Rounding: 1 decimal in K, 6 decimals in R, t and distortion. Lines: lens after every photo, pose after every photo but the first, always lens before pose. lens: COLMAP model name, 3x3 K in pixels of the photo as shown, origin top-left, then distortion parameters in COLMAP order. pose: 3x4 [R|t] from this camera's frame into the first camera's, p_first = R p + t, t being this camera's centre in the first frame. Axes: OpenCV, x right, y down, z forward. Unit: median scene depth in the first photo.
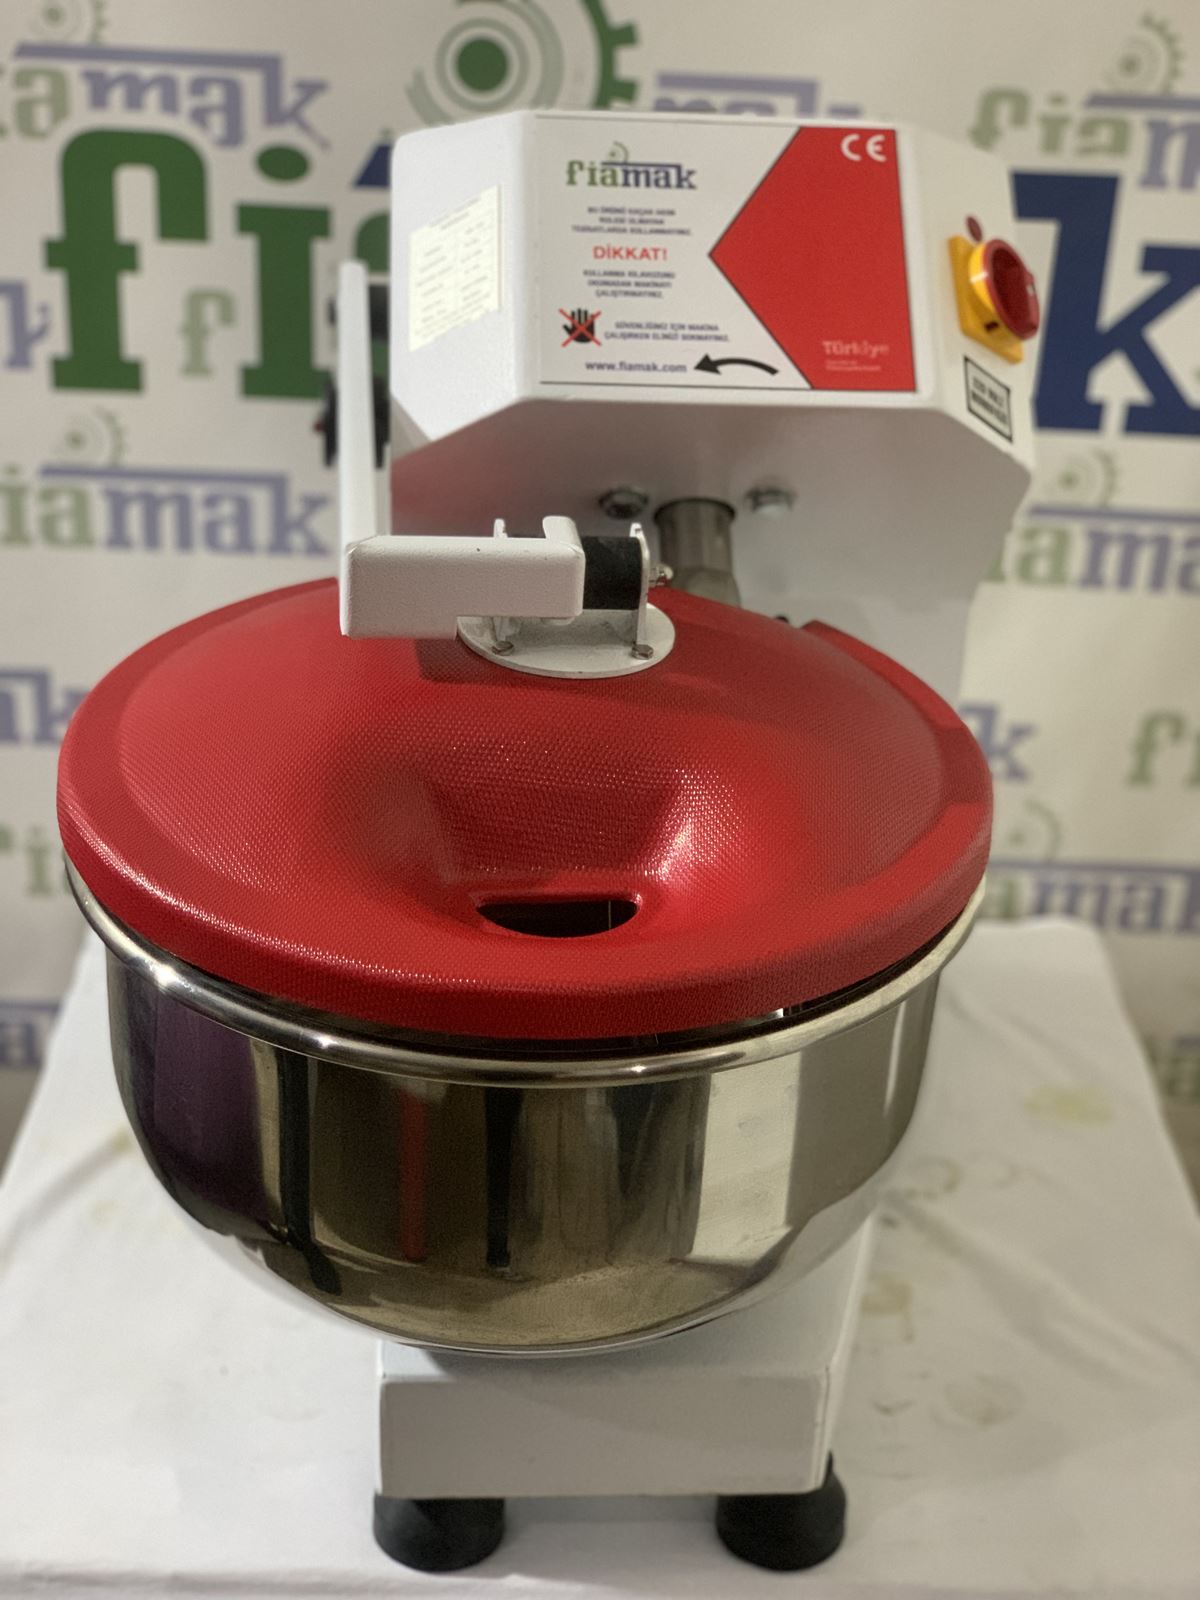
lens RADIAL K [[2425.7, 0, 600.3], [0, 2425.7, 794.2], [0, 0, 1]] dist [0.190954, -0.946203]
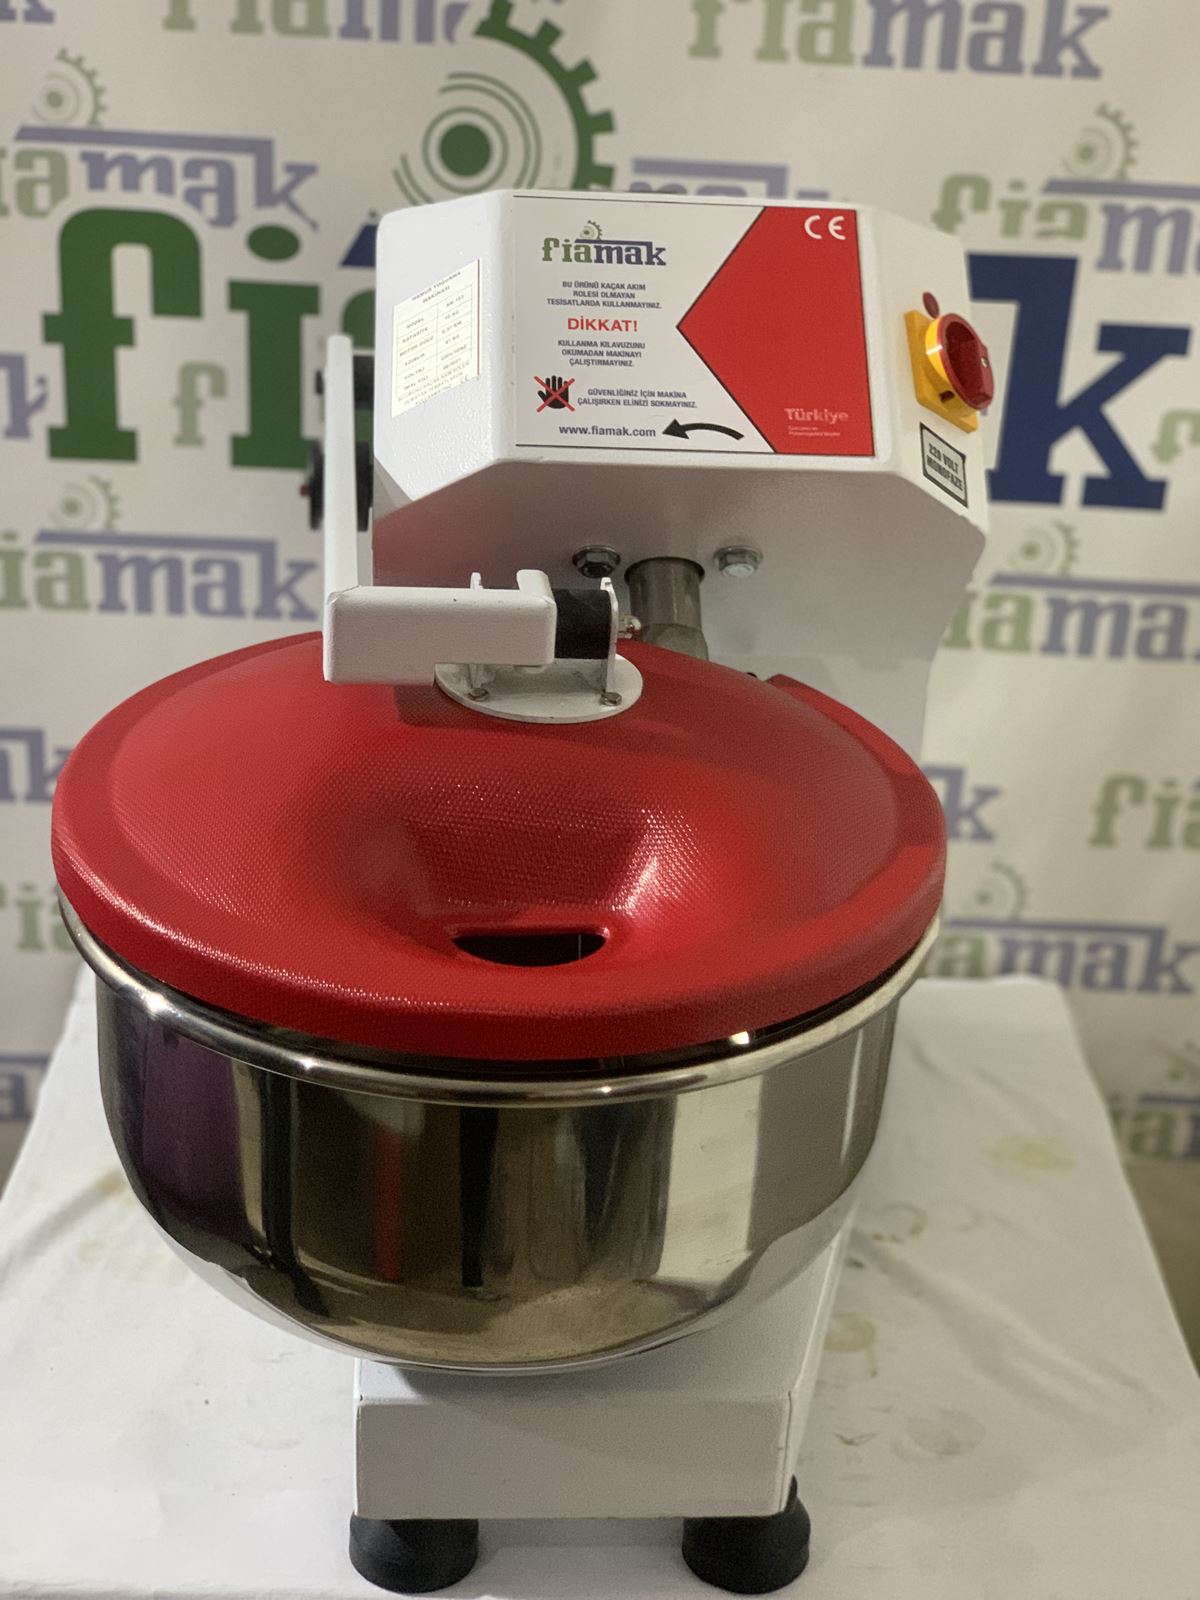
lens RADIAL K [[2437.0, 0, 605.0], [0, 2437.0, 794.4], [0, 0, 1]] dist [0.140328, -0.711835]
pose [[0.999975, 0.003290, 0.006255, 0.006842], [-0.003061, 0.999339, -0.036230, 0.017803], [-0.006370, 0.036210, 0.999324, -0.043417]]
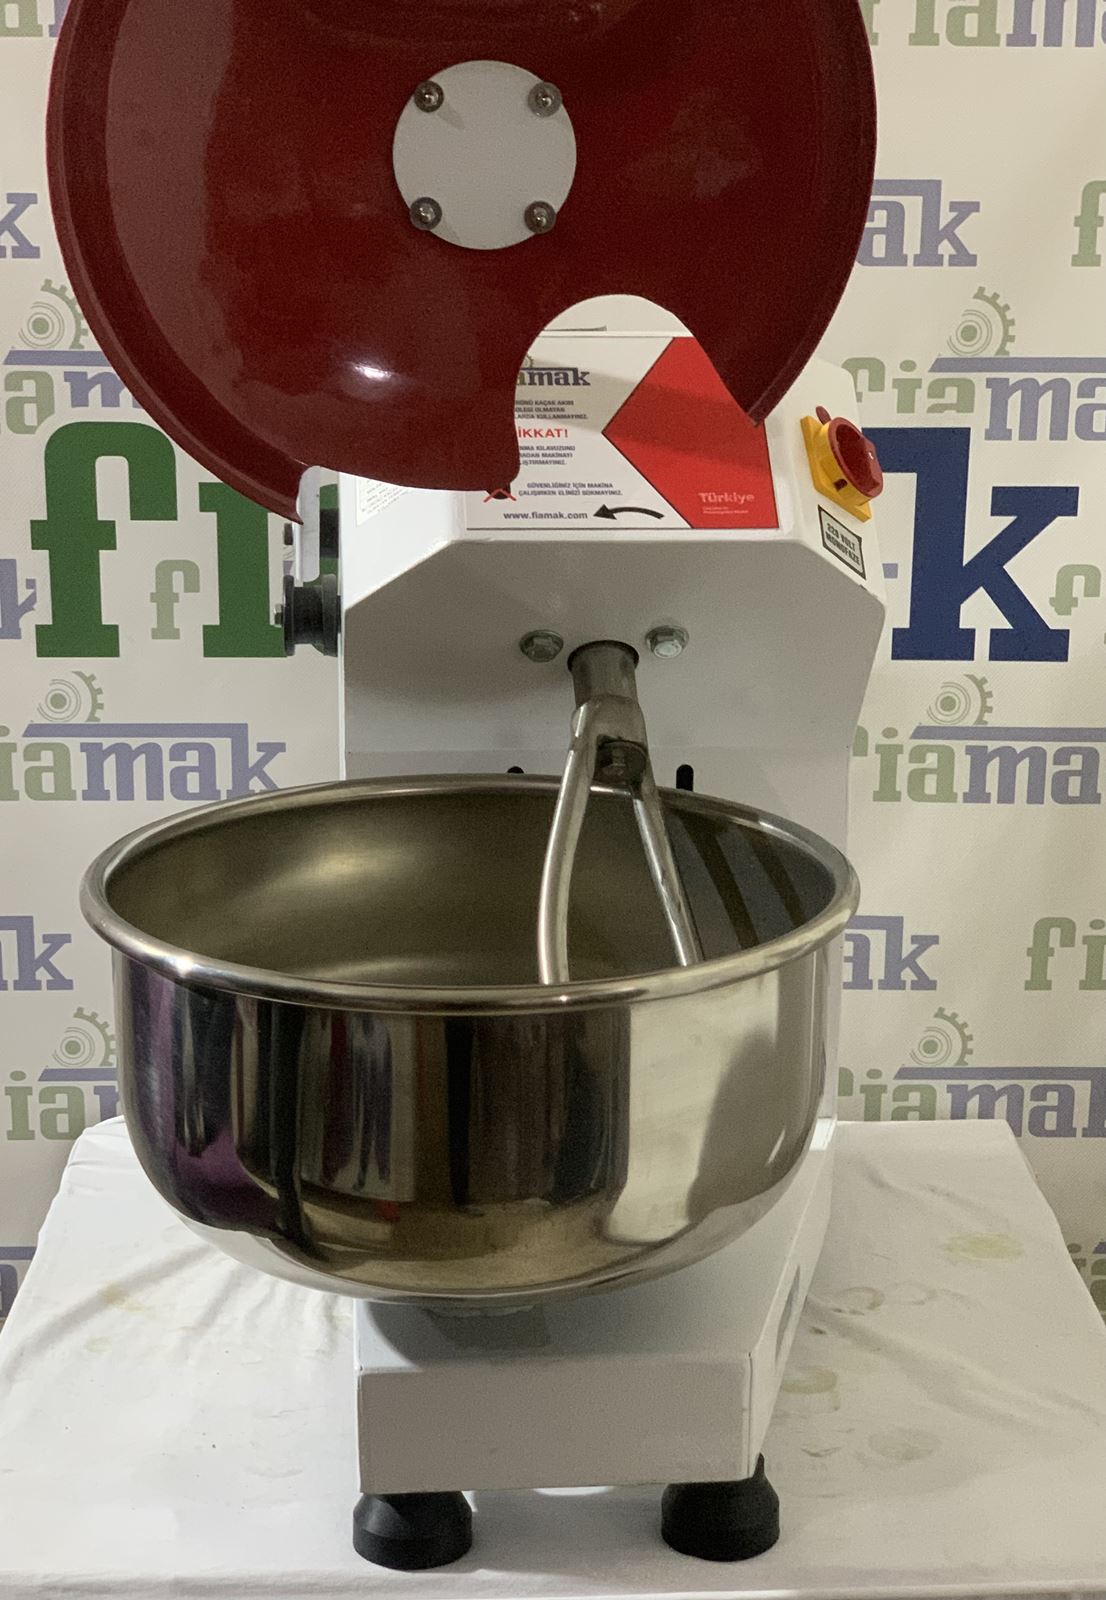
lens RADIAL K [[2673.1, 0, 553.1], [0, 2673.1, 872.8], [0, 0, 1]] dist [0.060262, -0.016845]
pose [[0.999140, -0.041290, 0.003753, 0.005532], [0.041250, 0.980851, -0.190342, 0.231685], [0.004178, 0.190333, 0.981711, -0.248460]]
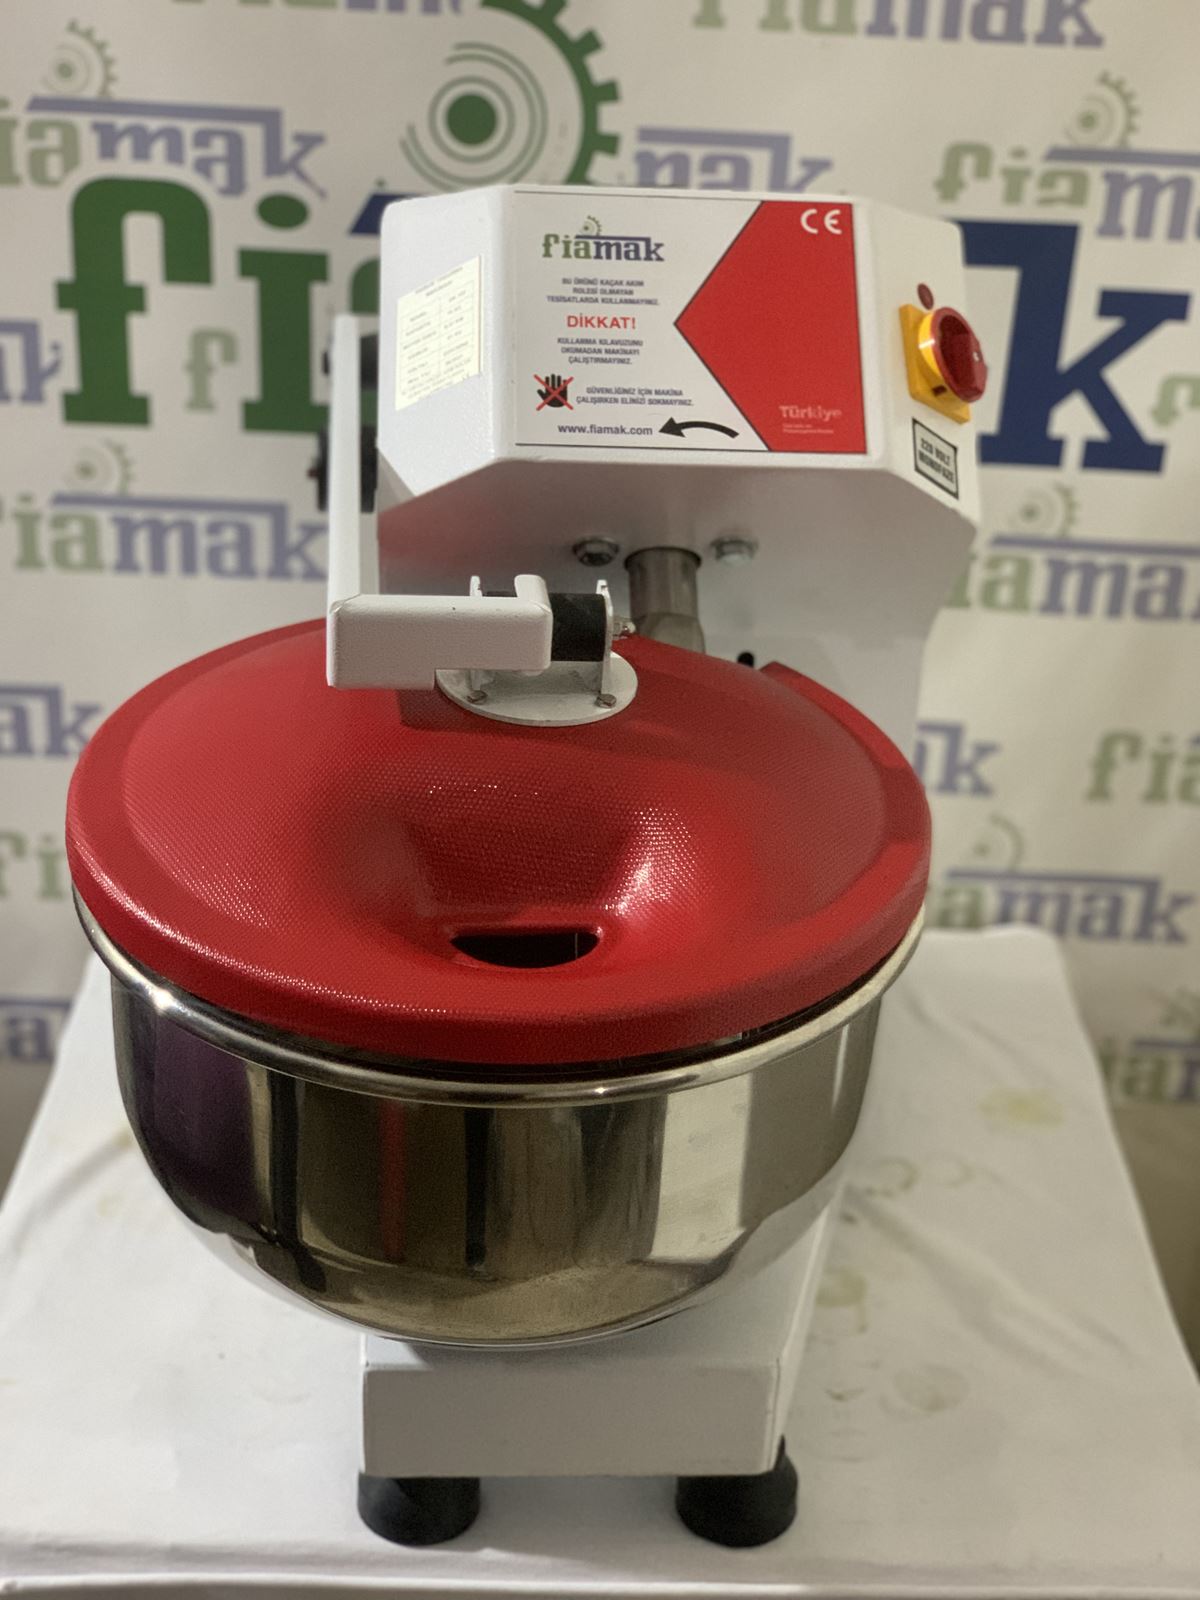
lens RADIAL K [[2429.9, 0, 599.4], [0, 2429.9, 802.4], [0, 0, 1]] dist [0.150077, -0.743333]
pose [[0.999972, 0.005235, -0.005404, 0.017215], [-0.005150, 0.999864, 0.015647, -0.025733], [0.005485, -0.015619, 0.999863, -0.070542]]
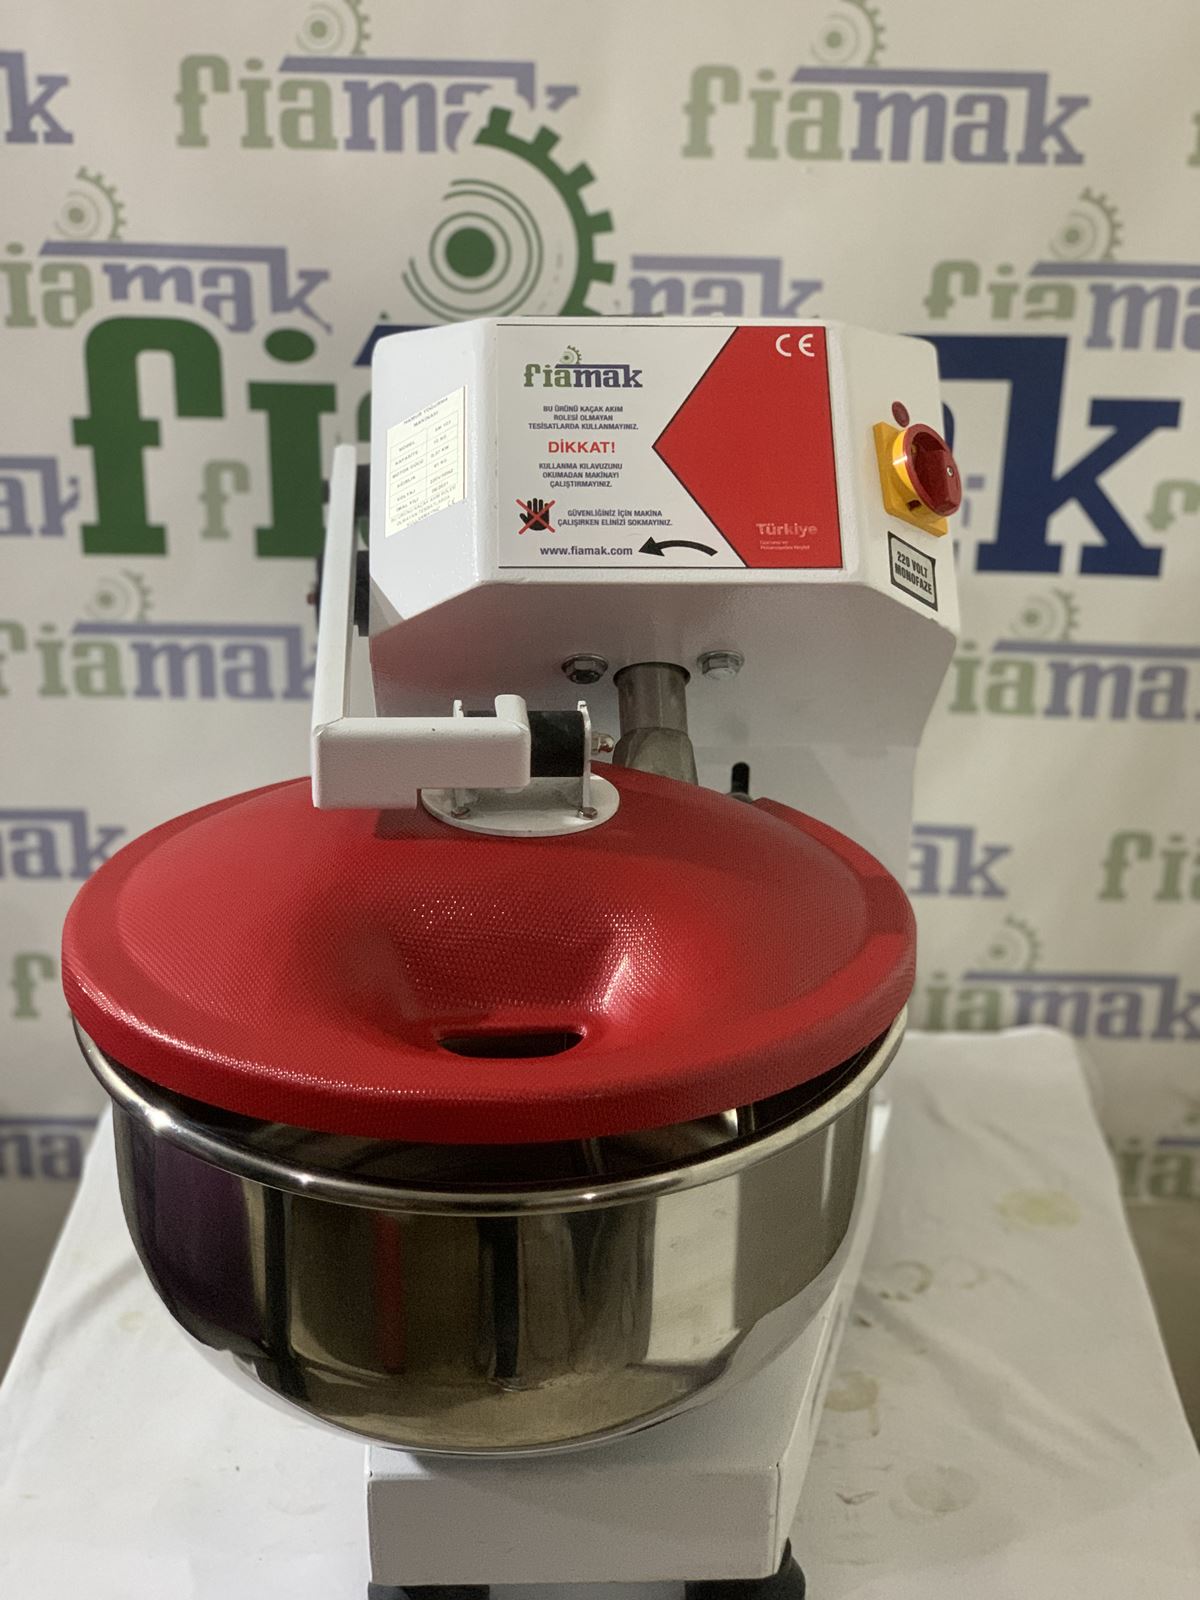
lens RADIAL K [[2429.9, 0, 599.4], [0, 2429.9, 802.4], [0, 0, 1]] dist [0.150077, -0.743333]
pose [[0.999260, -0.017002, -0.034513, 0.052197], [0.016021, 0.999465, -0.028517, -0.027549], [0.034979, 0.027943, 0.998997, -0.090887]]
